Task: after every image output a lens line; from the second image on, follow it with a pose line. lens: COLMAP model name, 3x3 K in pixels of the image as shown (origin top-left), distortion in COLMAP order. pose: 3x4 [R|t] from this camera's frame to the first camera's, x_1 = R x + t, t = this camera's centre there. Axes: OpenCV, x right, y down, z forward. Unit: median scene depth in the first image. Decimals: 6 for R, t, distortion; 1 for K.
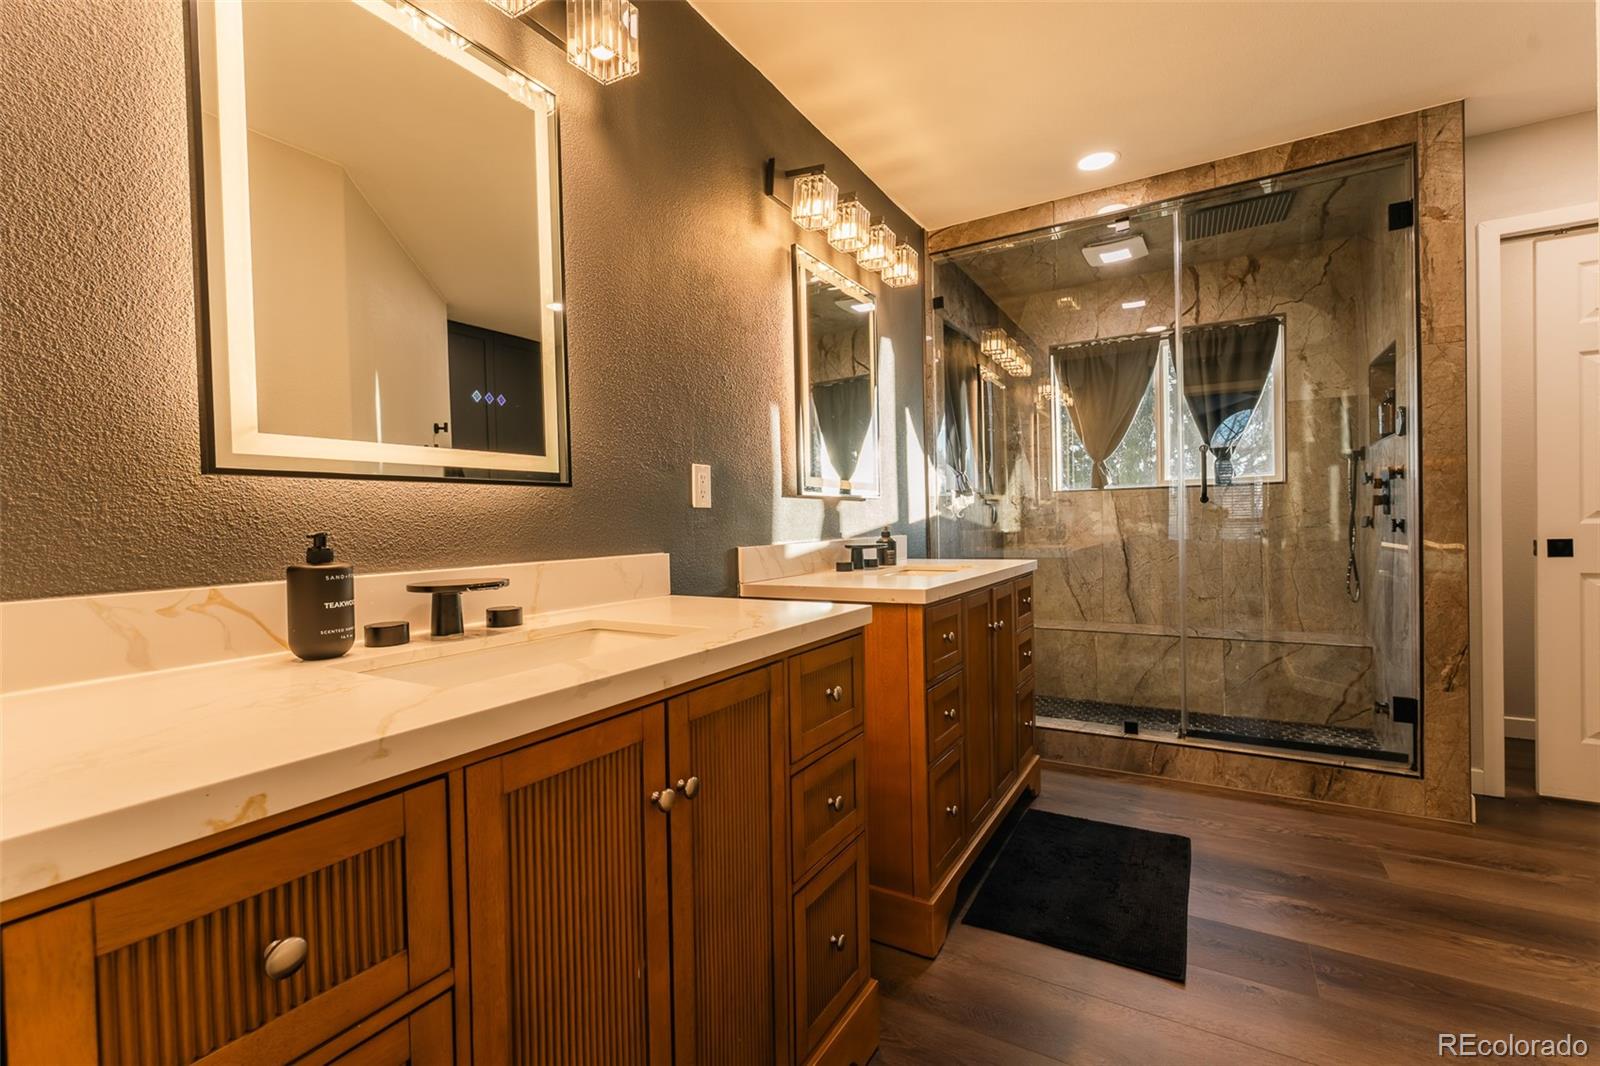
lens RADIAL K [[694.1, 0, 800.5], [0, 694.1, 535.6], [0, 0, 1]] dist [0.002670, -0.000279]
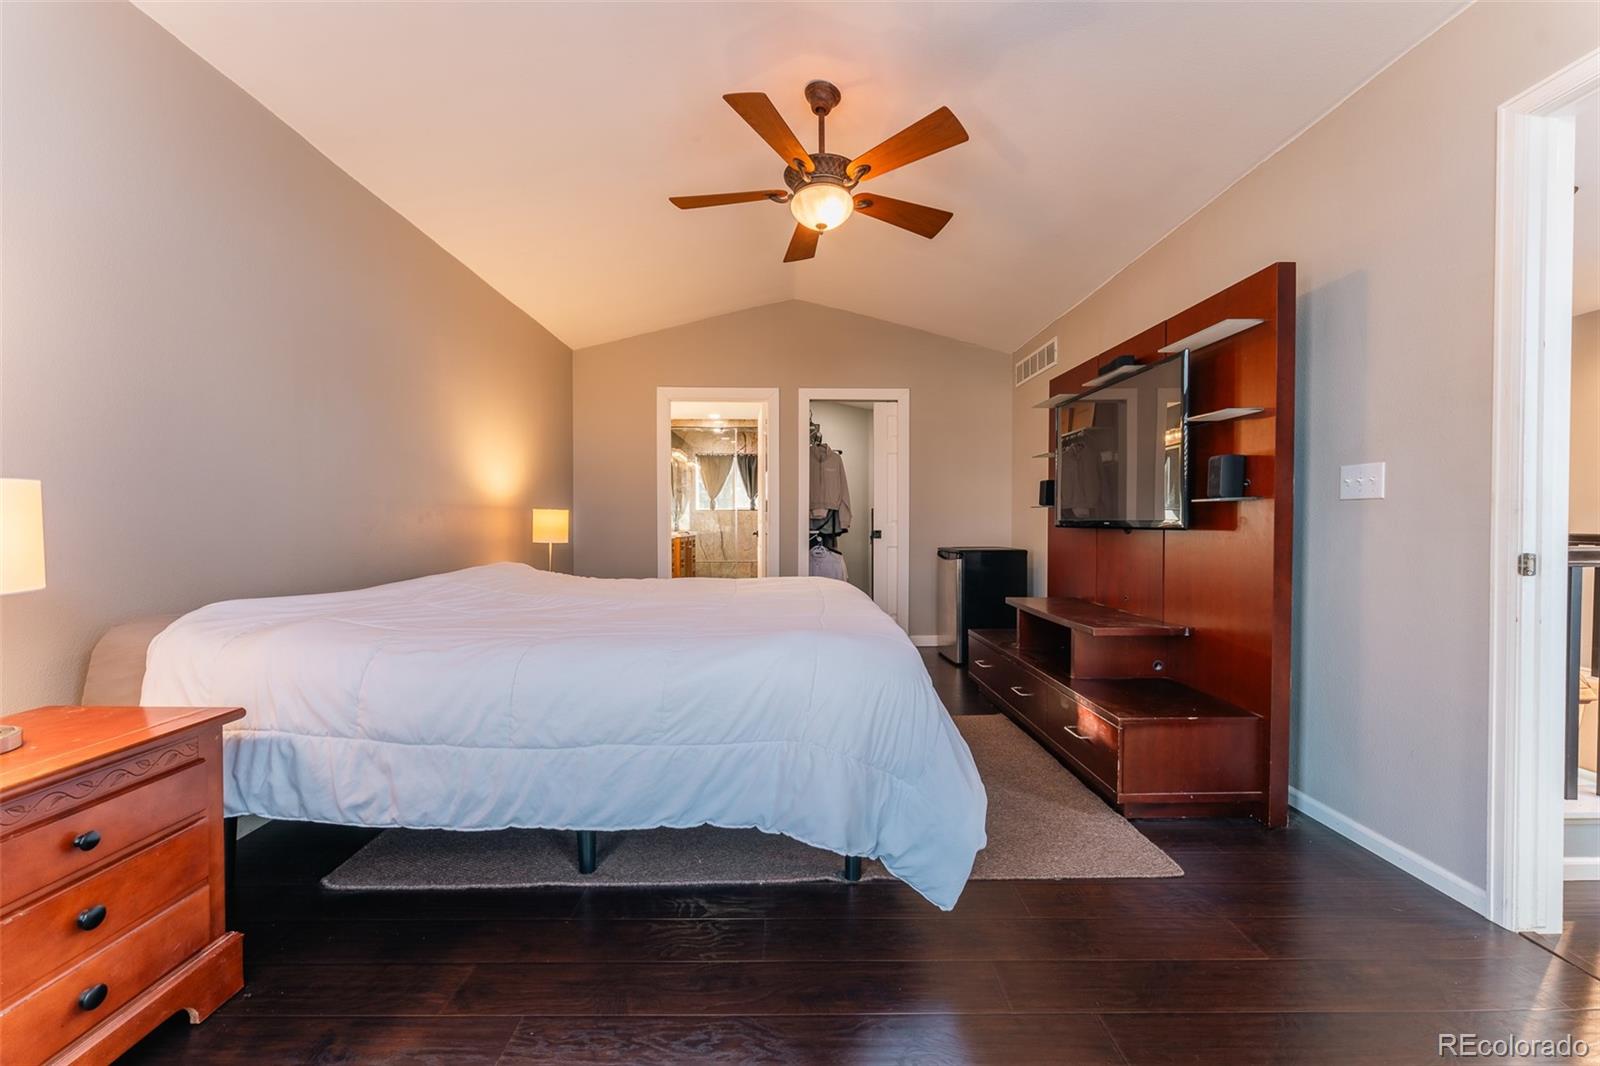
lens RADIAL K [[635.7, 0, 803.8], [0, 635.7, 531.9], [0, 0, 1]] dist [0.000518, -0.000583]
pose [[0.845070, 0.011708, 0.534527, -0.673881], [-0.004812, 0.999886, -0.014293, 0.058821], [-0.534634, 0.009506, 0.845030, -1.455387]]
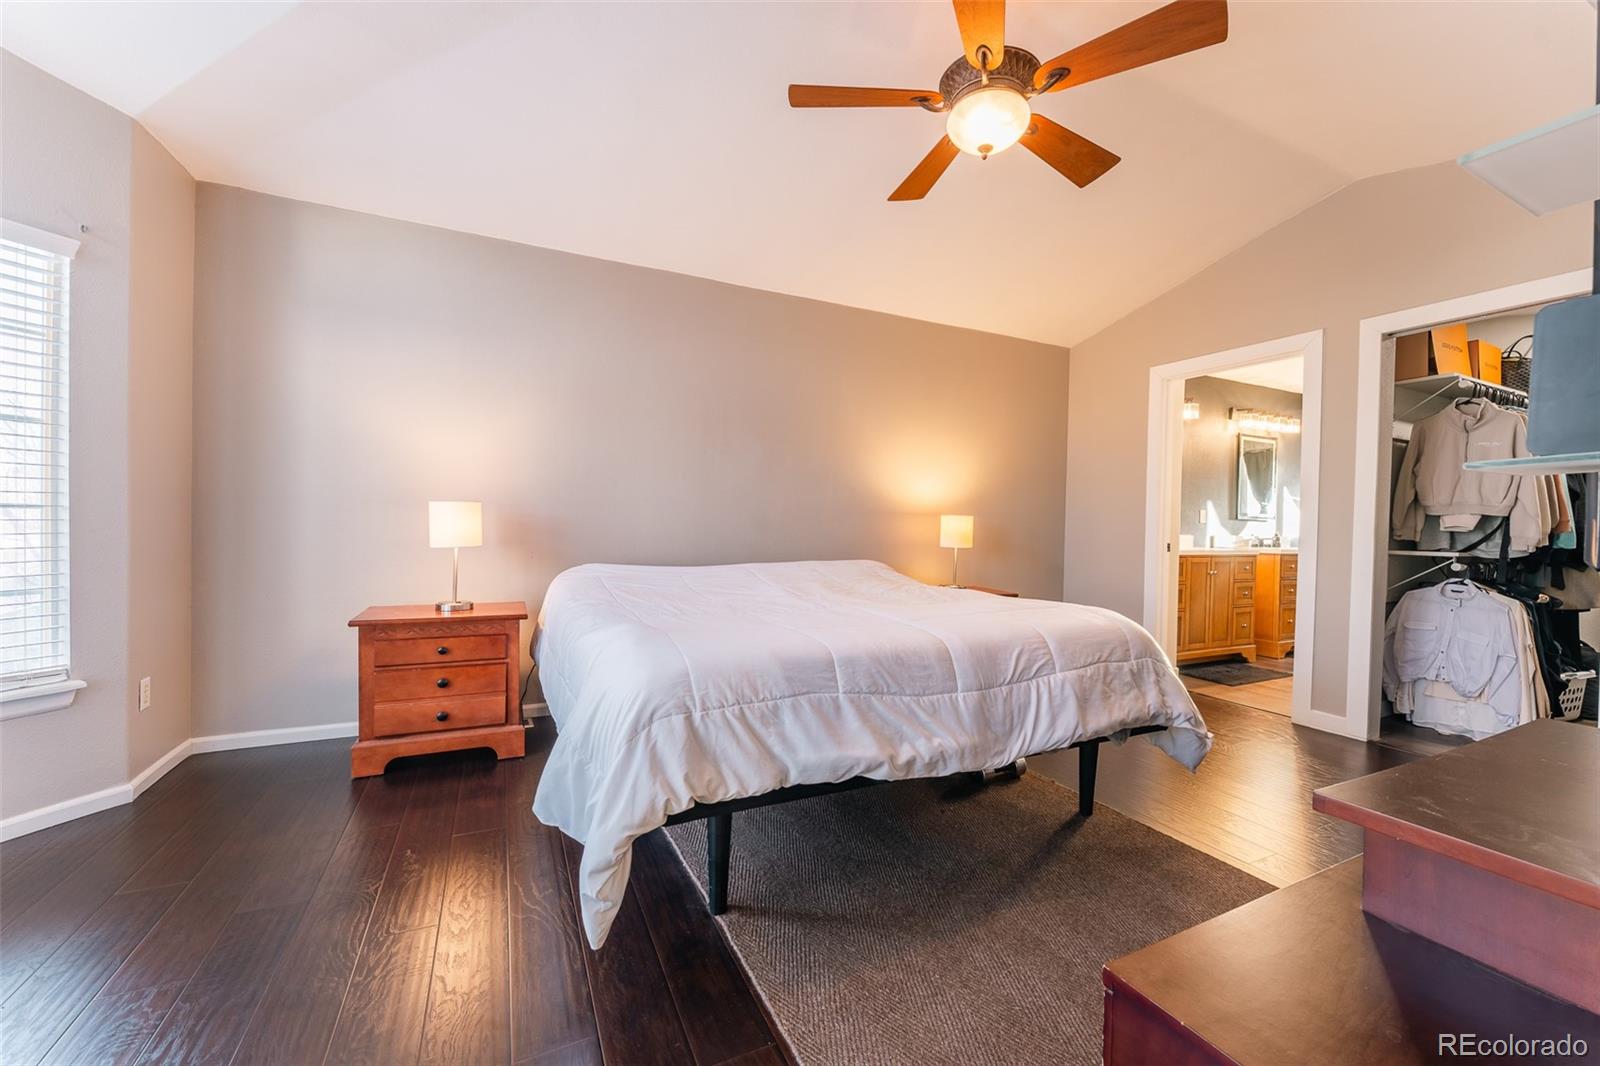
lens RADIAL K [[635.7, 0, 804.9], [0, 635.7, 534.1], [0, 0, 1]] dist [0.000518, -0.000583]
pose [[0.836054, 0.044895, -0.546807, -0.035561], [-0.047583, 0.998824, 0.009254, 0.041100], [0.546580, 0.018281, 0.837208, -1.403081]]
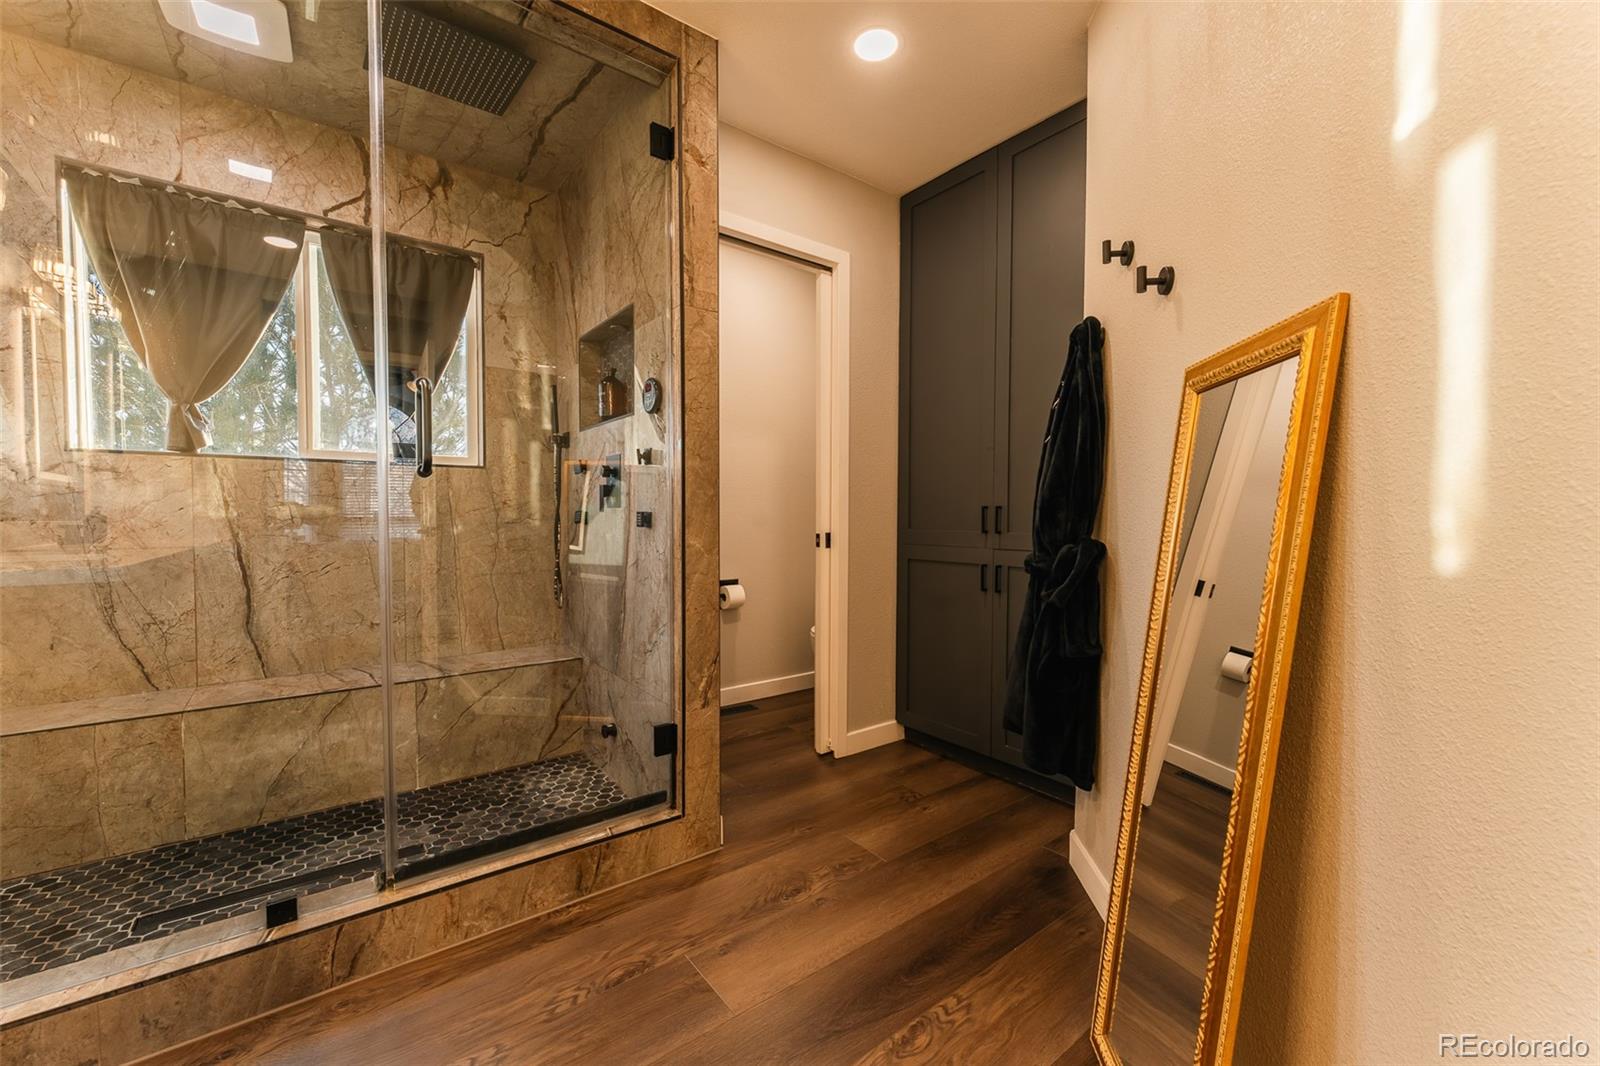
lens RADIAL K [[635.7, 0, 802.7], [0, 635.7, 530.1], [0, 0, 1]] dist [0.000518, -0.000583]
pose [[0.369007, -0.001789, 0.929425, 0.166256], [0.010089, 0.999947, -0.002081, 0.001442], [-0.929372, 0.010145, 0.369006, 0.423962]]
